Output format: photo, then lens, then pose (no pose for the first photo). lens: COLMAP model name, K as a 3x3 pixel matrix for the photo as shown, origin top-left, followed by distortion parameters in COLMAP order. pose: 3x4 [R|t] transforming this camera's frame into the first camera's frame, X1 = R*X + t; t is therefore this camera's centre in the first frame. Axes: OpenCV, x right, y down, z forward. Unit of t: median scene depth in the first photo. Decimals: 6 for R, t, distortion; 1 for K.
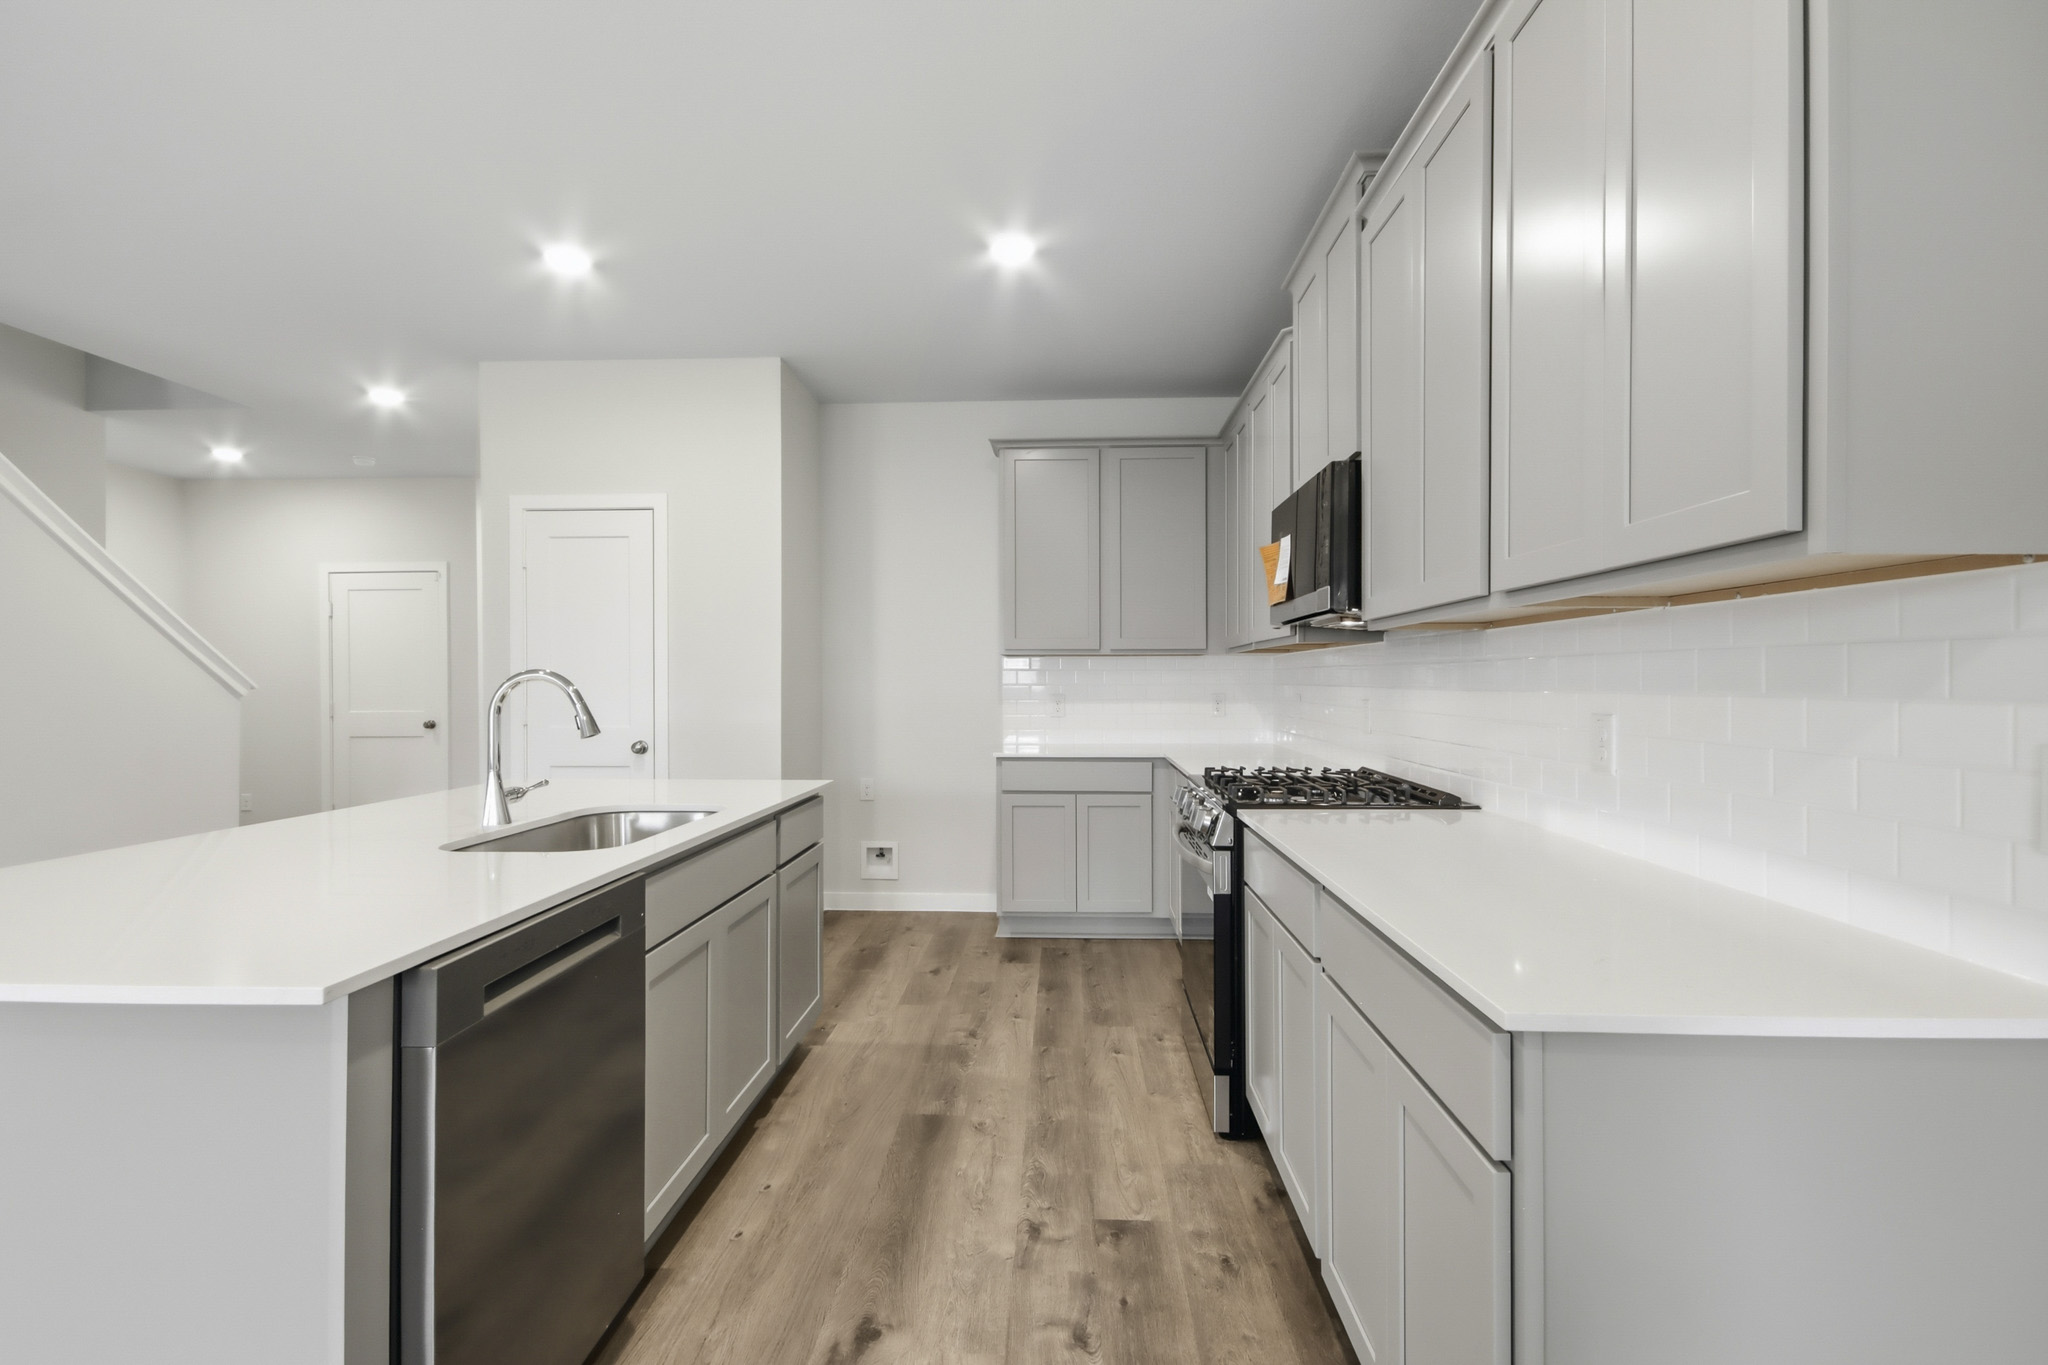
lens RADIAL K [[969.1, 0, 1015.5], [0, 969.1, 682.6], [0, 0, 1]] dist [0.013450, -0.000431]
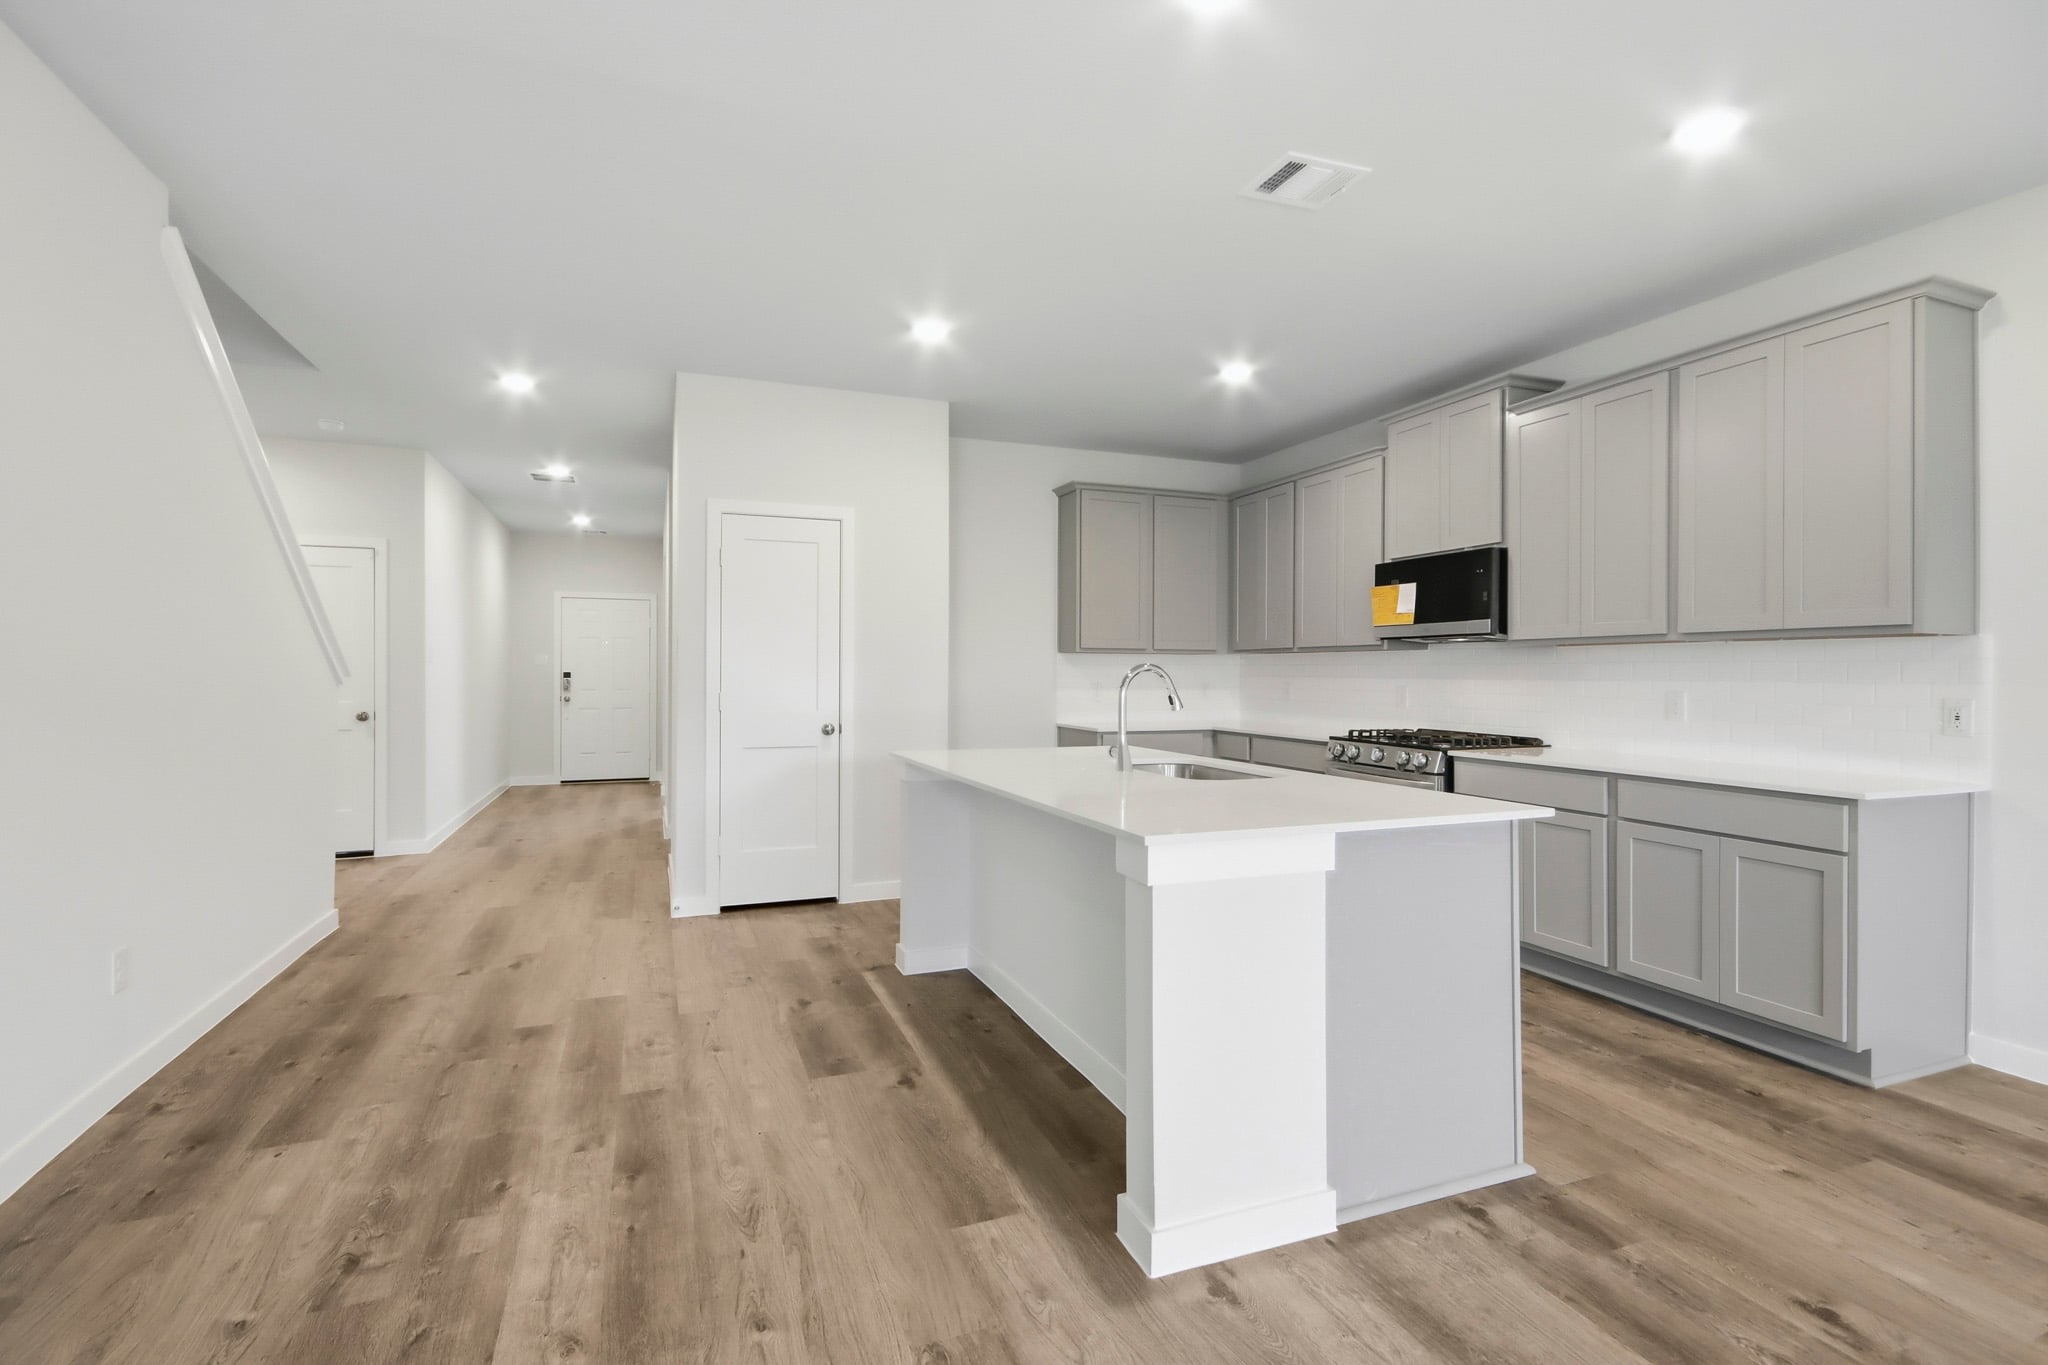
lens RADIAL K [[953.1, 0, 1032.3], [0, 953.1, 690.3], [0, 0, 1]] dist [0.001011, 0.000119]
pose [[0.907185, -0.002363, 0.420725, -0.637249], [-0.004912, 0.999857, 0.016207, 0.001742], [-0.420703, -0.016769, 0.907043, -0.113191]]
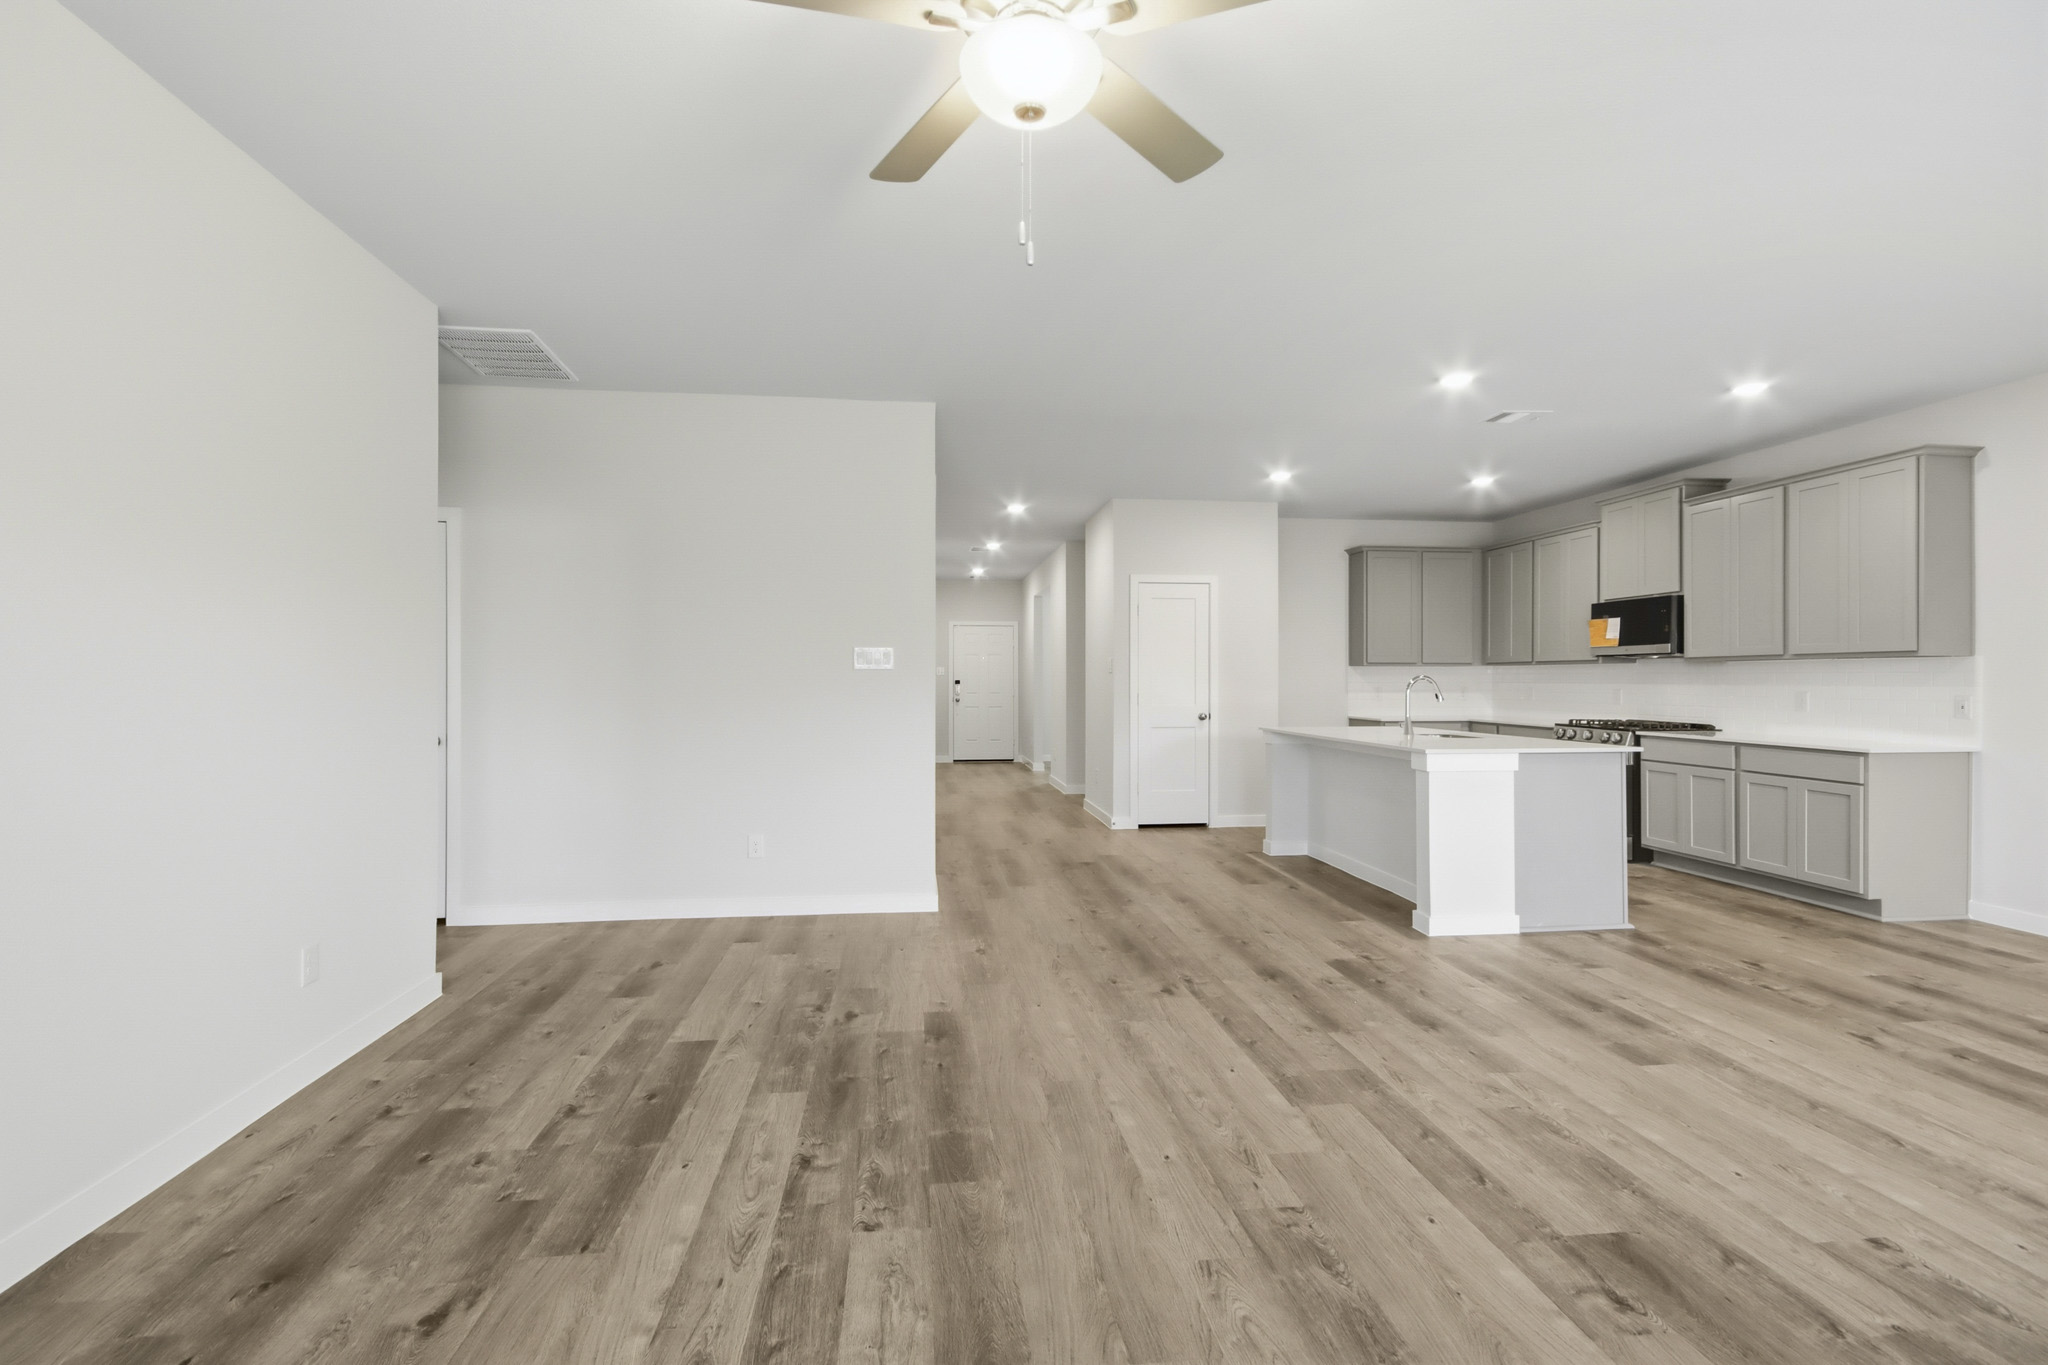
lens RADIAL K [[969.1, 0, 1015.5], [0, 969.1, 682.6], [0, 0, 1]] dist [0.013450, -0.000431]
pose [[0.985496, 0.001817, 0.169687, -1.024448], [-0.002193, 0.999996, 0.002030, 0.000884], [-0.169682, -0.002372, 0.985496, -0.703423]]
